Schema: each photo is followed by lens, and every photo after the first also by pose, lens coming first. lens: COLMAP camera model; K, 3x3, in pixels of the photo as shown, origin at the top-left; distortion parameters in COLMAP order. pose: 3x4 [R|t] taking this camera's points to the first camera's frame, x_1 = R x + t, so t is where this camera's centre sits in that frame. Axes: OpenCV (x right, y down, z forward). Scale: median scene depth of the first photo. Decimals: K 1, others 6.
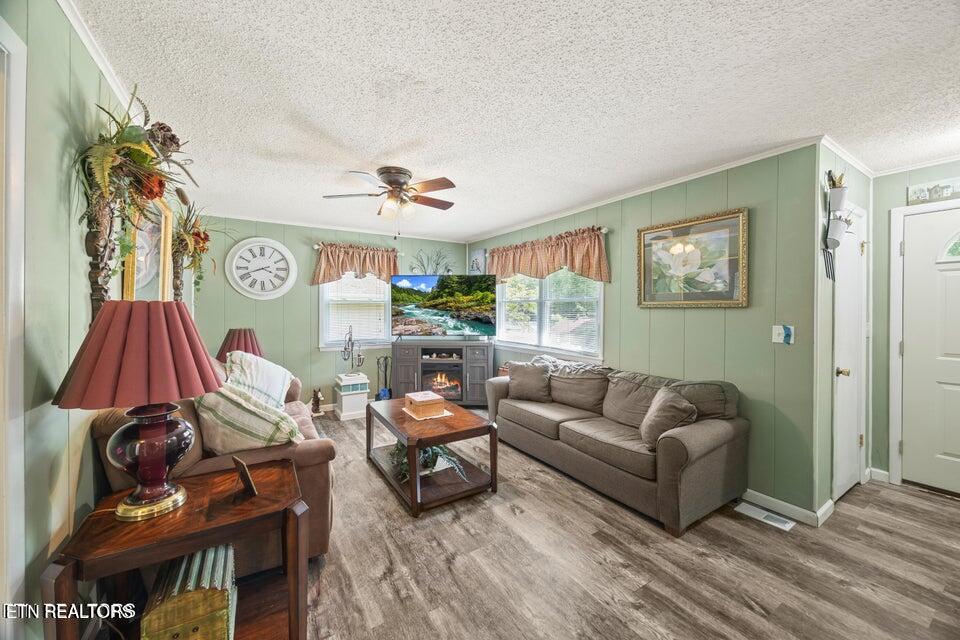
lens RADIAL K [[363.7, 0, 474.4], [0, 363.7, 311.8], [0, 0, 1]] dist [0.004800, -0.001987]
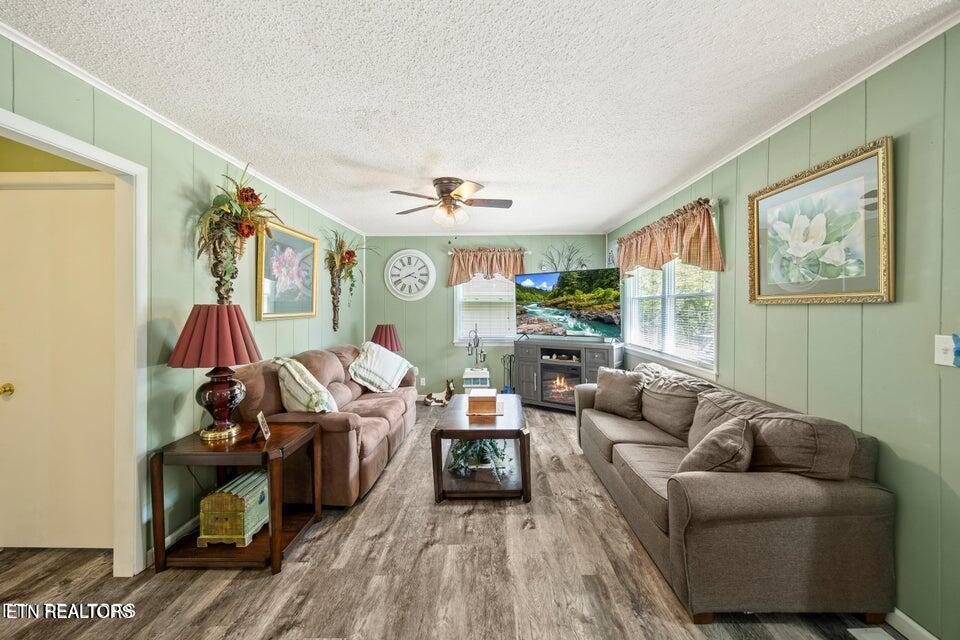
lens RADIAL K [[380.0, 0, 484.9], [0, 380.0, 308.3], [0, 0, 1]] dist [0.005830, -0.000291]
pose [[0.846109, -0.004215, -0.532992, 0.476717], [0.000950, 0.999979, -0.006399, 0.000020], [0.533008, 0.004908, 0.846096, 0.103742]]
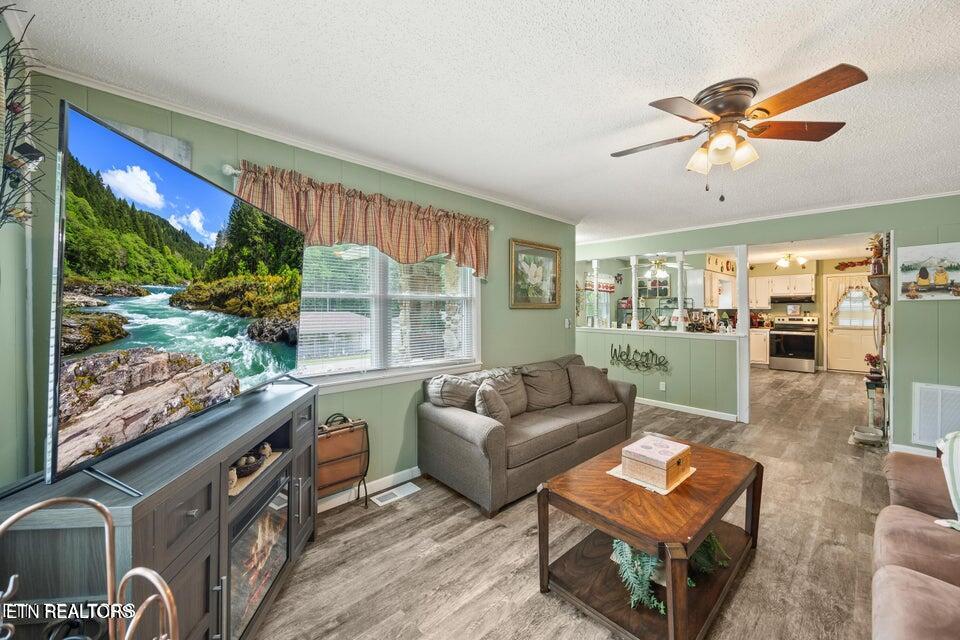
lens RADIAL K [[363.7, 0, 487.1], [0, 363.7, 311.8], [0, 0, 1]] dist [0.004800, -0.001987]
pose [[-0.202386, -0.008243, 0.979271, -0.753563], [0.006751, 0.999929, 0.009812, -0.014300], [-0.979282, 0.008597, -0.202316, 1.534445]]
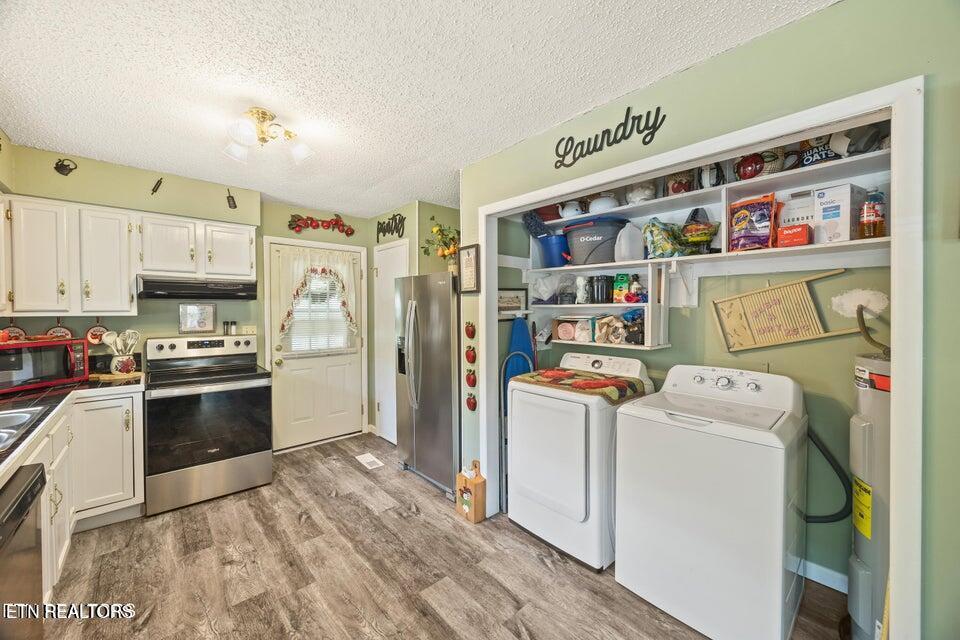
lens RADIAL K [[363.7, 0, 474.7], [0, 363.7, 317.7], [0, 0, 1]] dist [0.004800, -0.001987]
pose [[-0.985883, 0.002264, -0.167418, 1.001097], [-0.001503, 0.999749, 0.022370, -0.011406], [0.167427, 0.022306, -0.985632, -0.274469]]
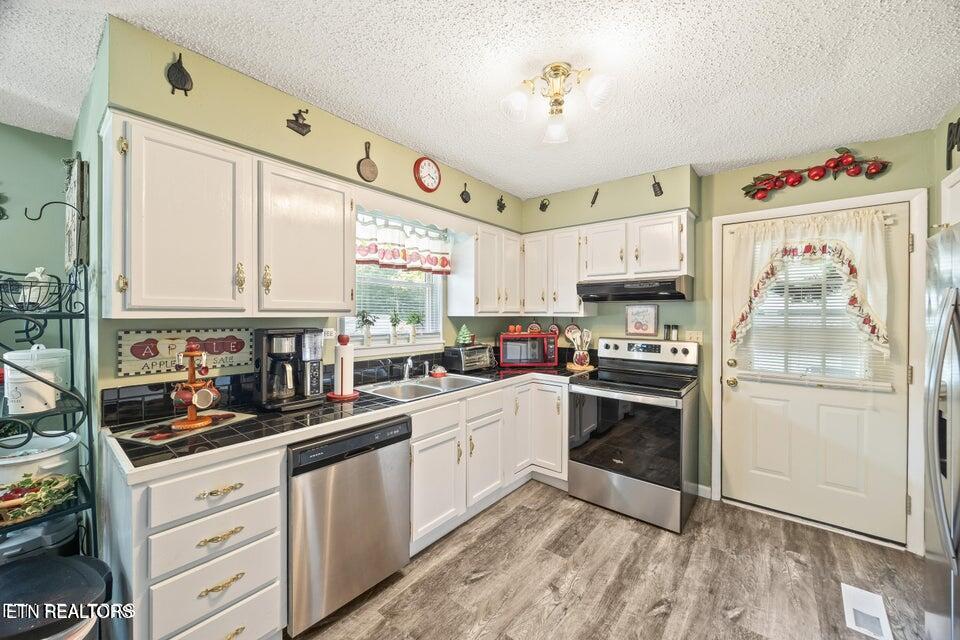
lens RADIAL K [[363.7, 0, 486.1], [0, 363.7, 315.4], [0, 0, 1]] dist [0.004800, -0.001987]
pose [[-0.339210, -0.012663, 0.940626, 0.792271], [-0.001850, 0.999916, 0.012794, -0.010900], [-0.940709, 0.002600, -0.339205, -0.711067]]
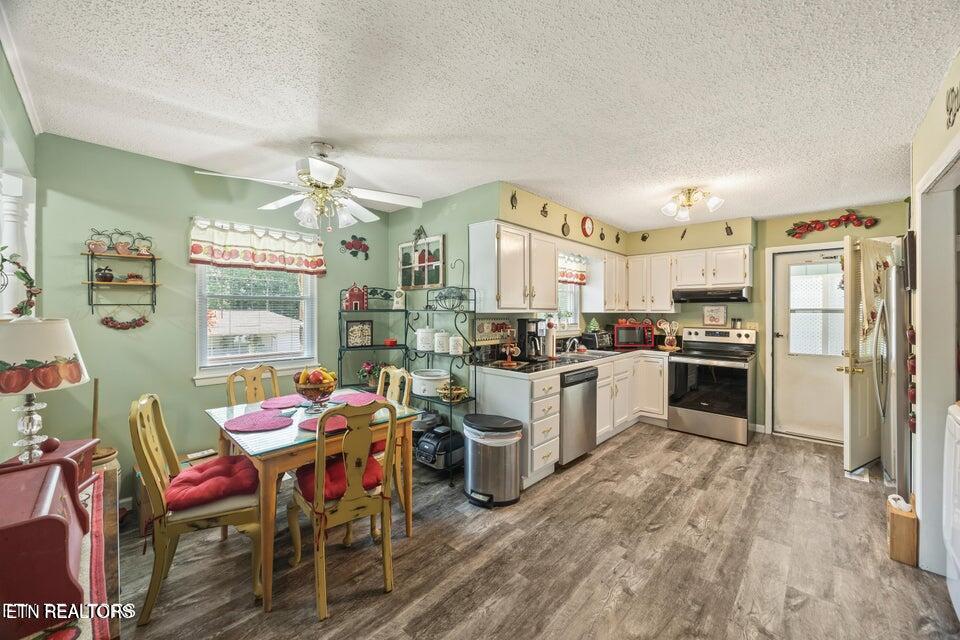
lens RADIAL K [[363.7, 0, 492.6], [0, 363.7, 311.6], [0, 0, 1]] dist [0.004800, -0.001987]
pose [[-0.281251, -0.008686, 0.959595, 0.393146], [-0.001705, 0.999962, 0.008552, -0.012563], [-0.959633, 0.000769, -0.281255, -0.129671]]
